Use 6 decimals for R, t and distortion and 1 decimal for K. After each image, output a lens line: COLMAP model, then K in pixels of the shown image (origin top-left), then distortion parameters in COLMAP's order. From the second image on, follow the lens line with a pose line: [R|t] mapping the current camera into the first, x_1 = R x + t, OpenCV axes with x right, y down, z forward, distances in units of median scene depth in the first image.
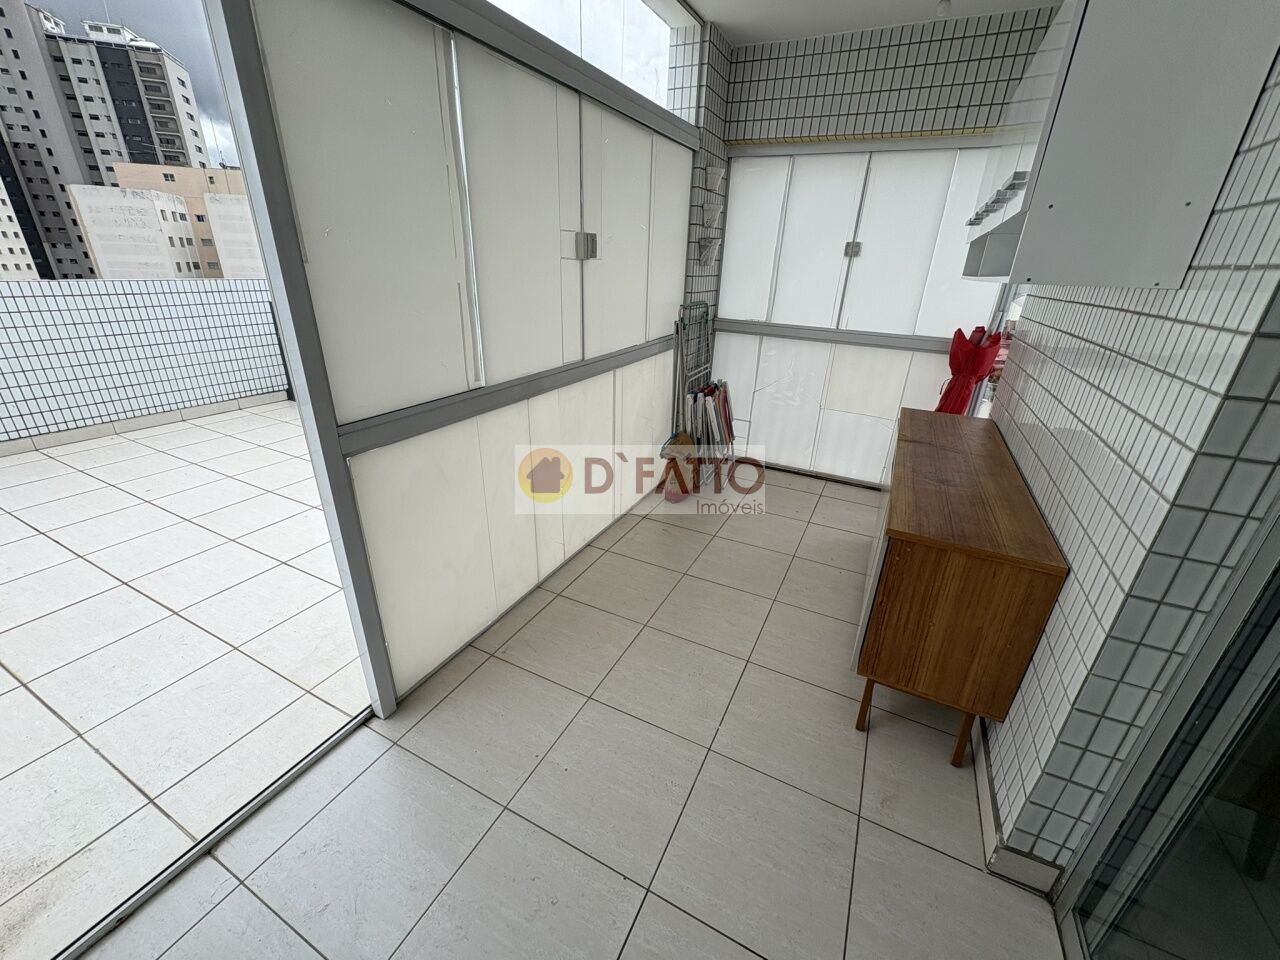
lens RADIAL K [[511.6, 0, 641.2], [0, 511.6, 478.2], [0, 0, 1]] dist [0.002561, -0.000175]
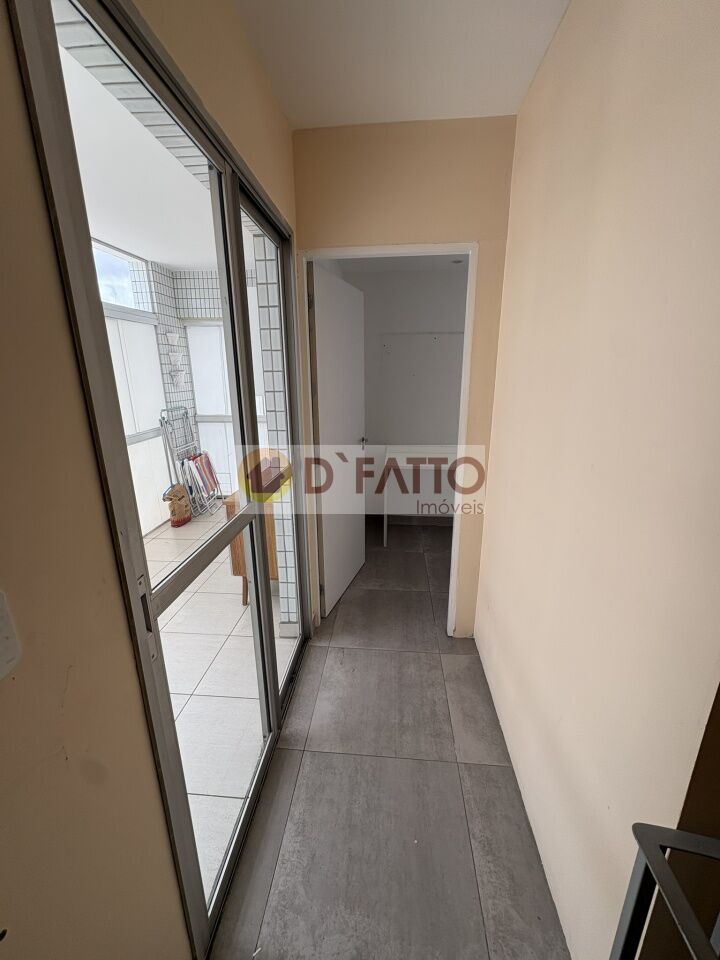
lens RADIAL K [[383.7, 0, 362.1], [0, 383.7, 480.9], [0, 0, 1]] dist [0.002561, -0.000175]
pose [[0.928441, -0.134922, 0.346111, 0.208277], [0.175776, 0.980367, -0.089348, 0.115134], [-0.327261, 0.143793, 0.933929, -0.346235]]
